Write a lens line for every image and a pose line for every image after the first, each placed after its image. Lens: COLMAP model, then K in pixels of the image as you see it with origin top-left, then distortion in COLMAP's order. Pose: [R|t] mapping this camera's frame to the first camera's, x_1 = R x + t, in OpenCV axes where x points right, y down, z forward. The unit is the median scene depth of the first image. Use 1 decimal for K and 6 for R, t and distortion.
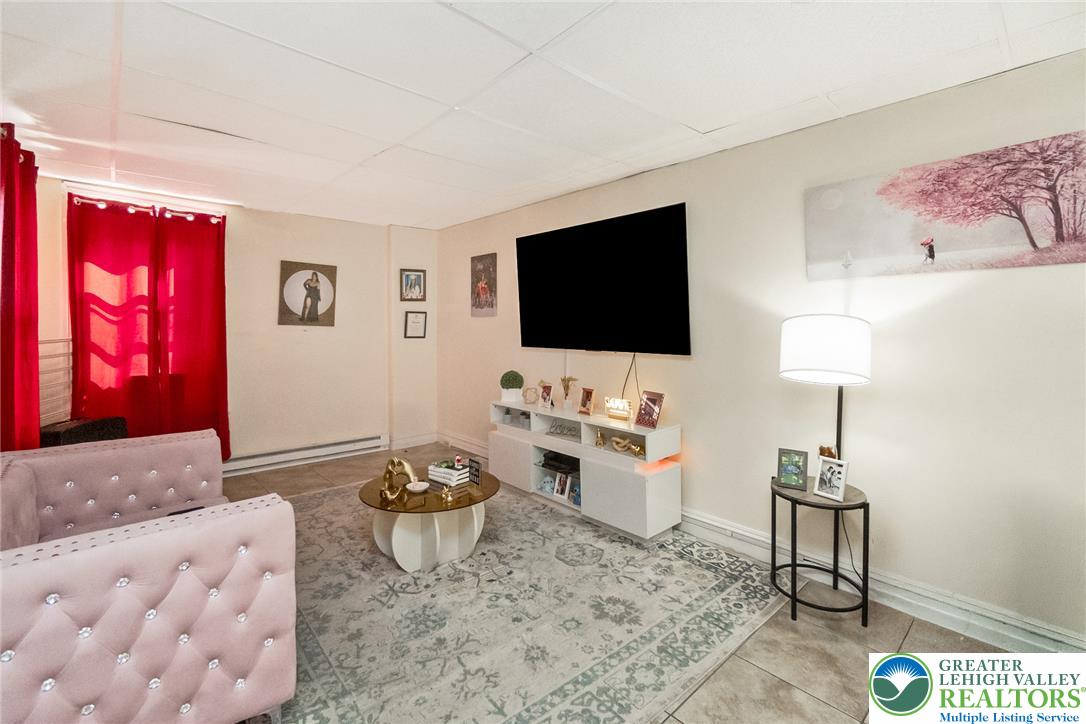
lens RADIAL K [[485.4, 0, 537.1], [0, 485.4, 320.8], [0, 0, 1]] dist [-0.004214, -0.000167]
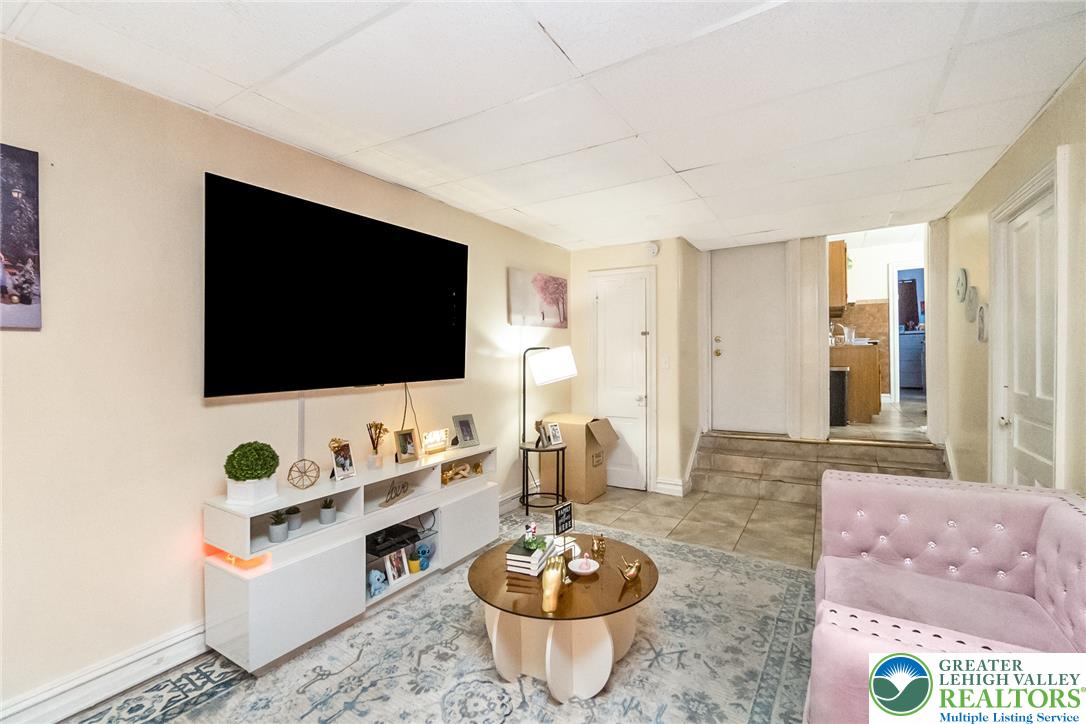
lens RADIAL K [[485.4, 0, 547.4], [0, 485.4, 361.7], [0, 0, 1]] dist [-0.004214, -0.000167]
pose [[-0.307681, -0.010073, 0.951436, -0.648242], [0.003234, 0.999927, 0.011632, 0.014014], [-0.951484, 0.006656, -0.307626, 0.892406]]
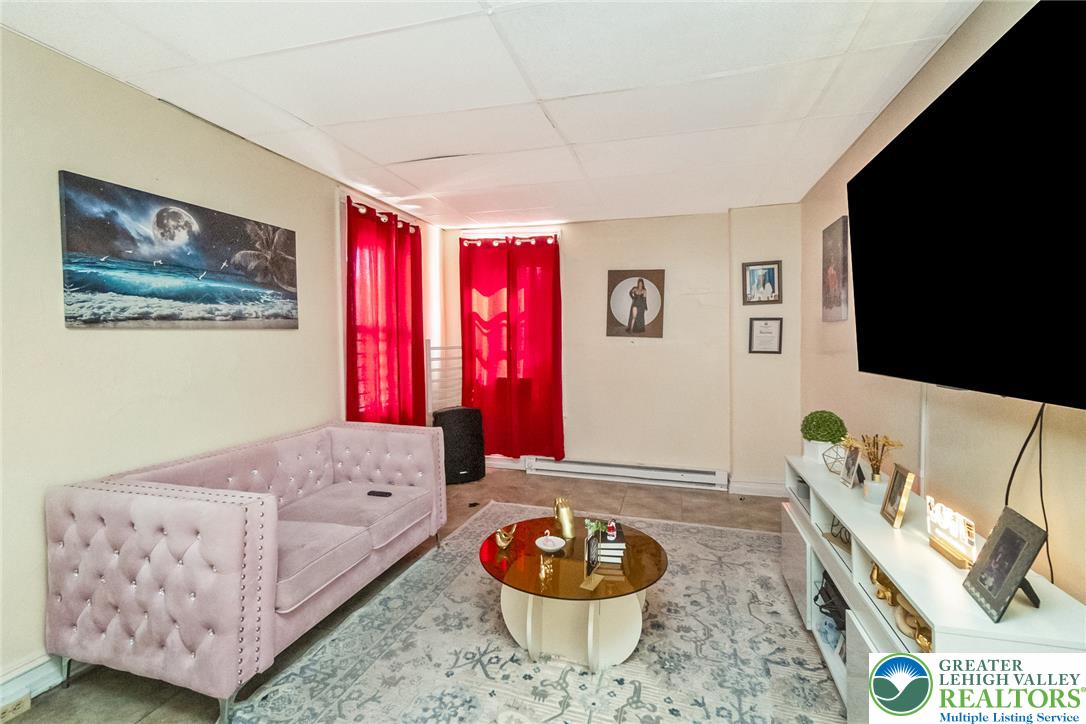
lens RADIAL K [[485.4, 0, 529.1], [0, 485.4, 353.4], [0, 0, 1]] dist [-0.004214, -0.000167]
pose [[0.532176, 0.024225, -0.846287, 0.261938], [0.007279, 0.999423, 0.033185, 0.011221], [0.846602, -0.023820, 0.531693, 0.399973]]
